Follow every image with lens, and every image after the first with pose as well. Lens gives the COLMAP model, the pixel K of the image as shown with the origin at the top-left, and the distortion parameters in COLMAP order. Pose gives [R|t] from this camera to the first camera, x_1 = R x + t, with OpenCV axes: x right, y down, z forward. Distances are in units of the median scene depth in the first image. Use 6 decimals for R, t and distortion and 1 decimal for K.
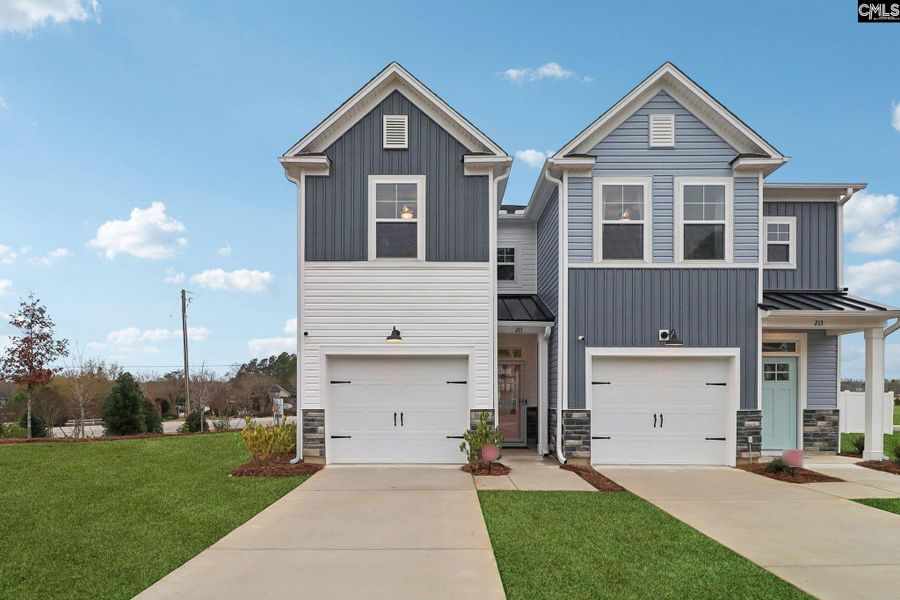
lens RADIAL K [[509.1, 0, 452.1], [0, 509.1, 383.9], [0, 0, 1]] dist [-0.002742, -0.000501]
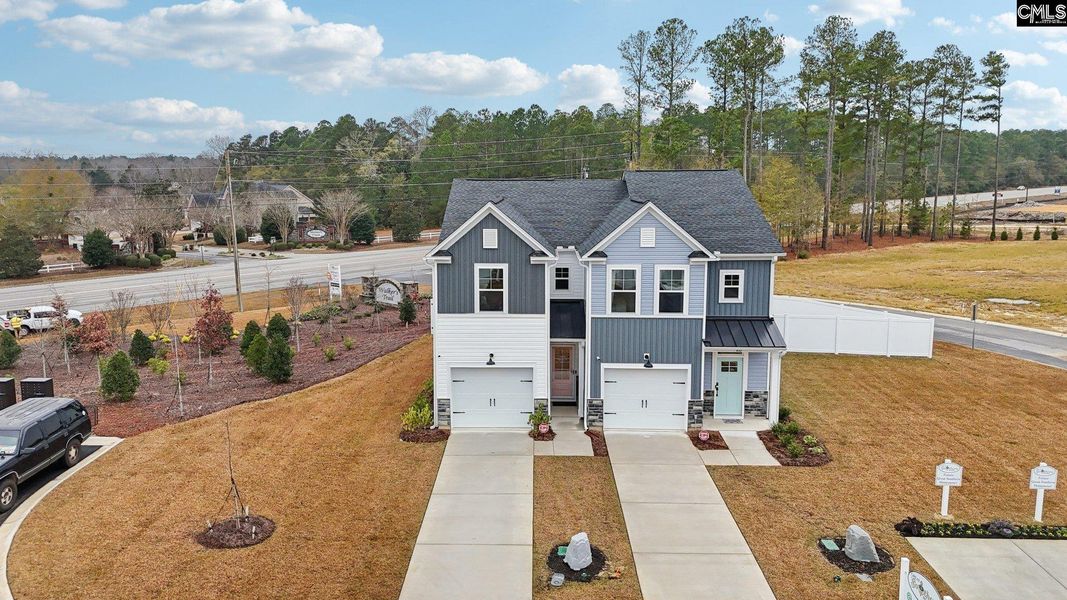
lens RADIAL K [[776.1, 0, 536.3], [0, 776.1, 245.5], [0, 0, 1]] dist [0.079909, -0.078038]
pose [[0.999973, 0.002001, -0.007102, 0.061231], [-0.001318, 0.995480, 0.094966, -0.717629], [0.007260, -0.094954, 0.995455, -1.583395]]
